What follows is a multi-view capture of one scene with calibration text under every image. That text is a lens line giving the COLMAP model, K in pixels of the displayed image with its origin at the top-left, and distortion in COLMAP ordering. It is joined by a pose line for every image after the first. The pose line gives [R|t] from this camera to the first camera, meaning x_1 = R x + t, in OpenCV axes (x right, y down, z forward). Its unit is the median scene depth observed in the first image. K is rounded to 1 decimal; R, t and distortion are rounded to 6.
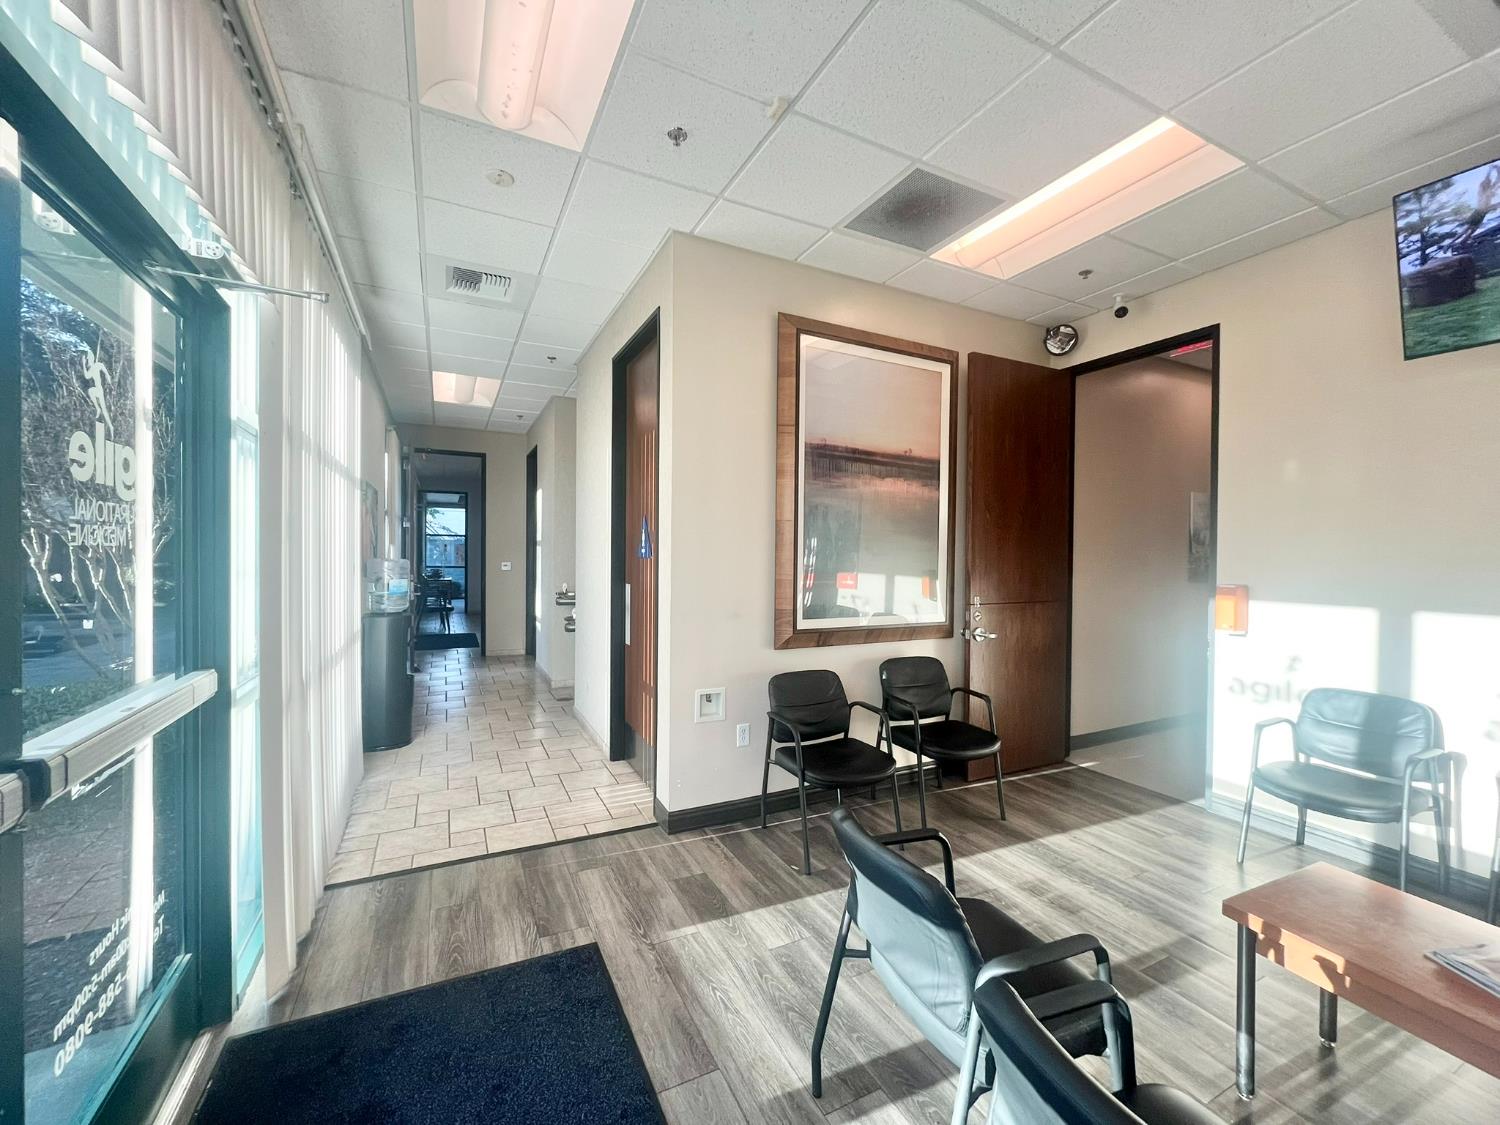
lens RADIAL K [[608.2, 0, 745.3], [0, 608.2, 562.4], [0, 0, 1]] dist [-0.001262, -0.000086]
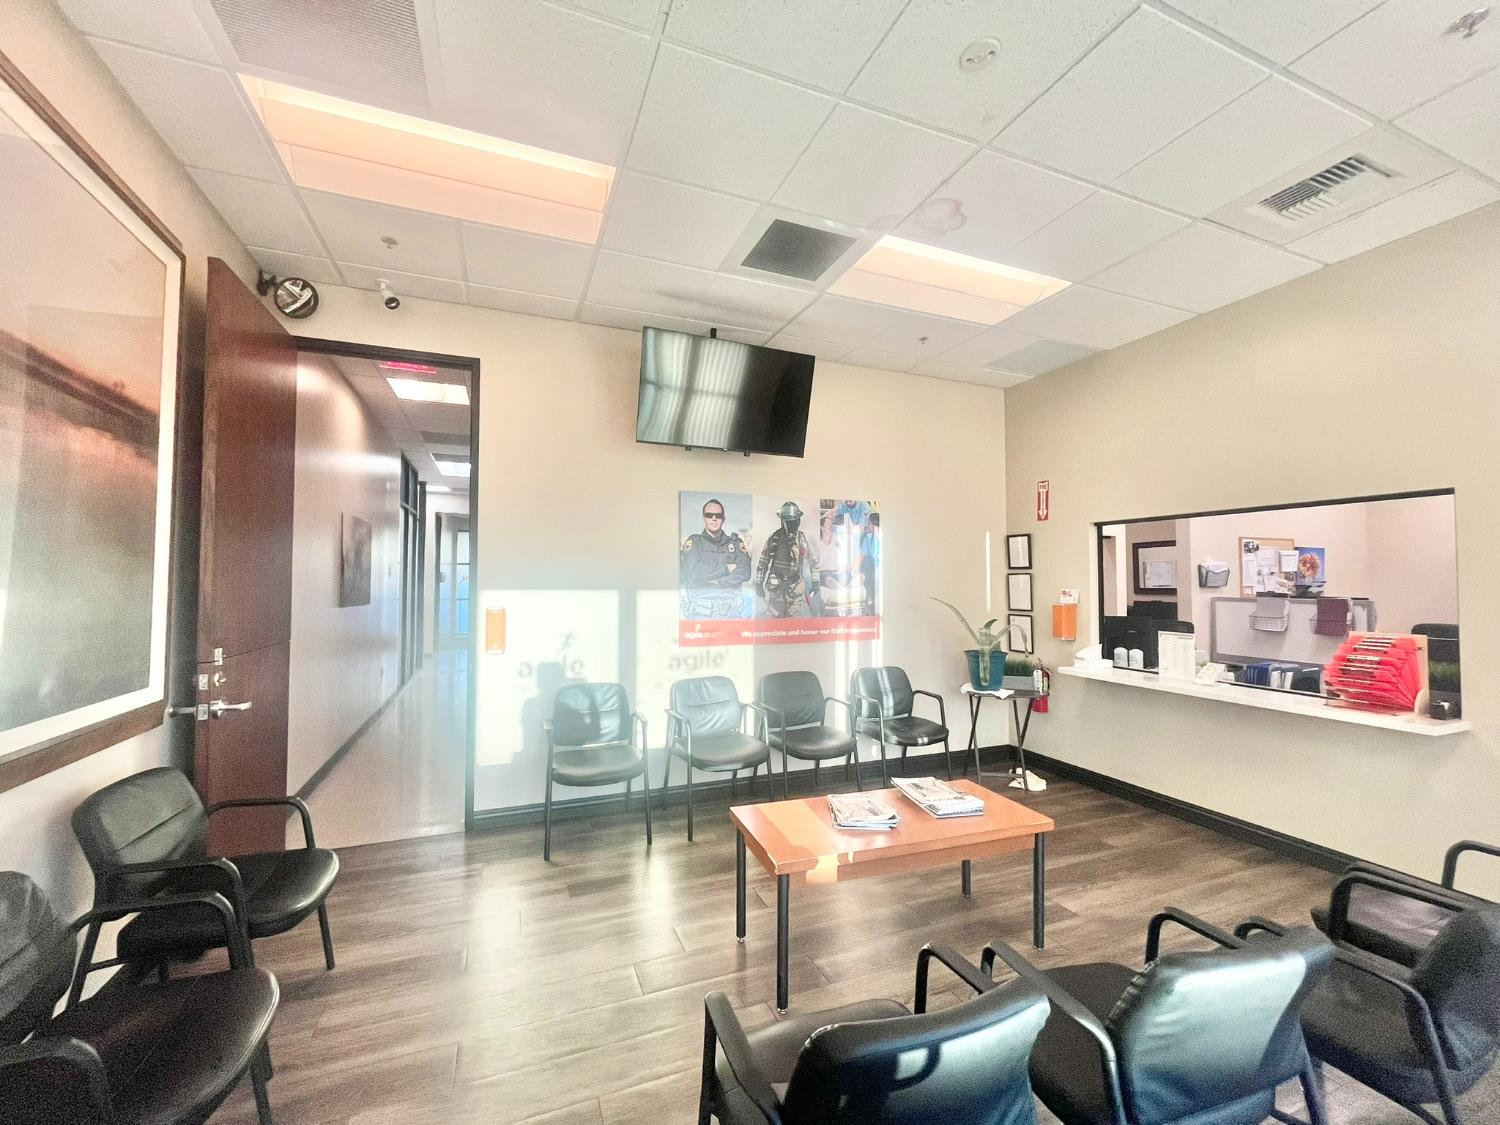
lens RADIAL K [[608.2, 0, 746.5], [0, 608.2, 560.7], [0, 0, 1]] dist [-0.001262, -0.000086]
pose [[0.085799, 0.025164, 0.995995, -0.205182], [0.019101, 0.999456, -0.026897, -0.006866], [-0.996129, 0.021333, 0.085272, 0.423210]]
